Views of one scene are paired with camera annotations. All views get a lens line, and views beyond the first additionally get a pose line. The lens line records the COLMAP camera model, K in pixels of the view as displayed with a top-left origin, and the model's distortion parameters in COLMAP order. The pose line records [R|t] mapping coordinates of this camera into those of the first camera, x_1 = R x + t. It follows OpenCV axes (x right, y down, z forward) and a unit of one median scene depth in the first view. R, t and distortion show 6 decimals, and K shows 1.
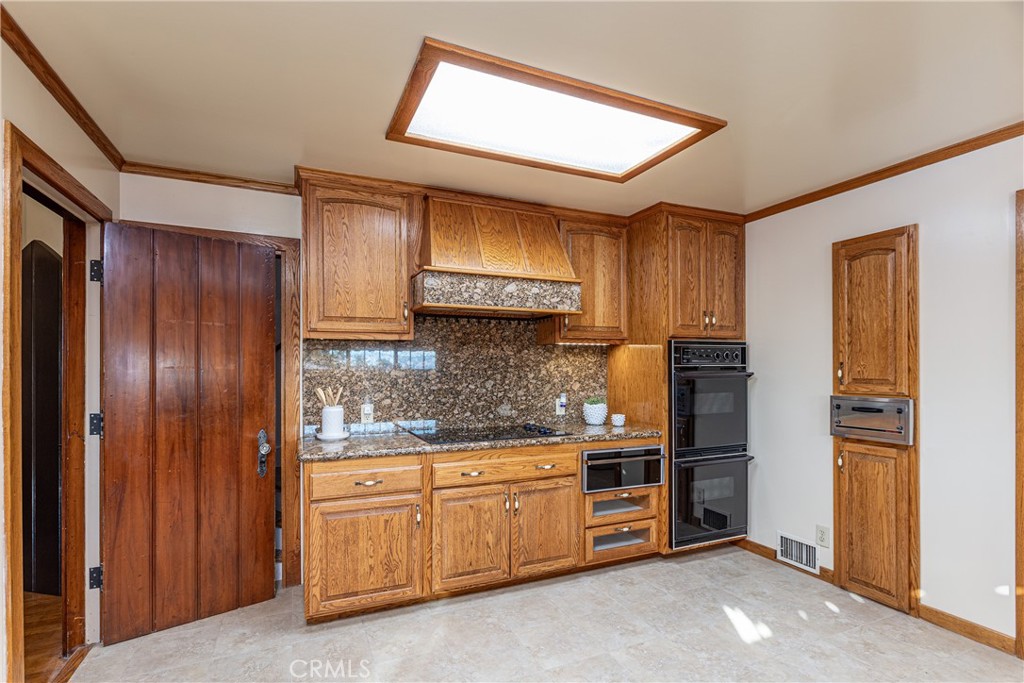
lens RADIAL K [[491.4, 0, 505.3], [0, 491.4, 365.6], [0, 0, 1]] dist [-0.005726, 0.003349]
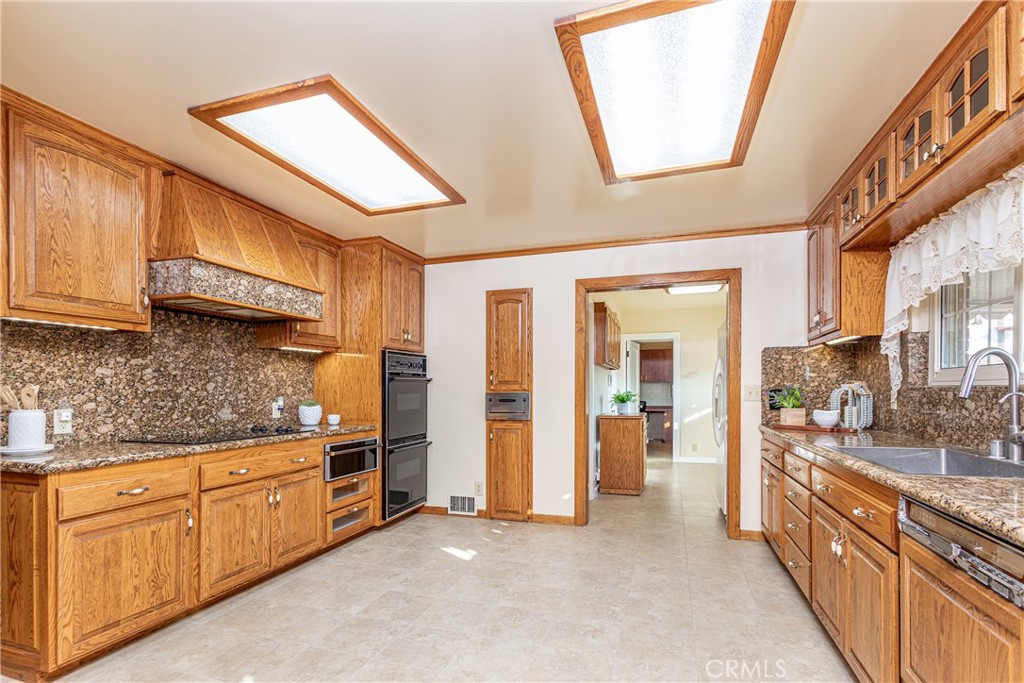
lens RADIAL K [[491.4, 0, 513.3], [0, 491.4, 392.7], [0, 0, 1]] dist [-0.005726, 0.003349]
pose [[0.668281, -0.007226, 0.743874, -0.401121], [0.000094, 0.999954, 0.009629, 0.047177], [-0.743909, -0.006365, 0.668250, -0.066628]]
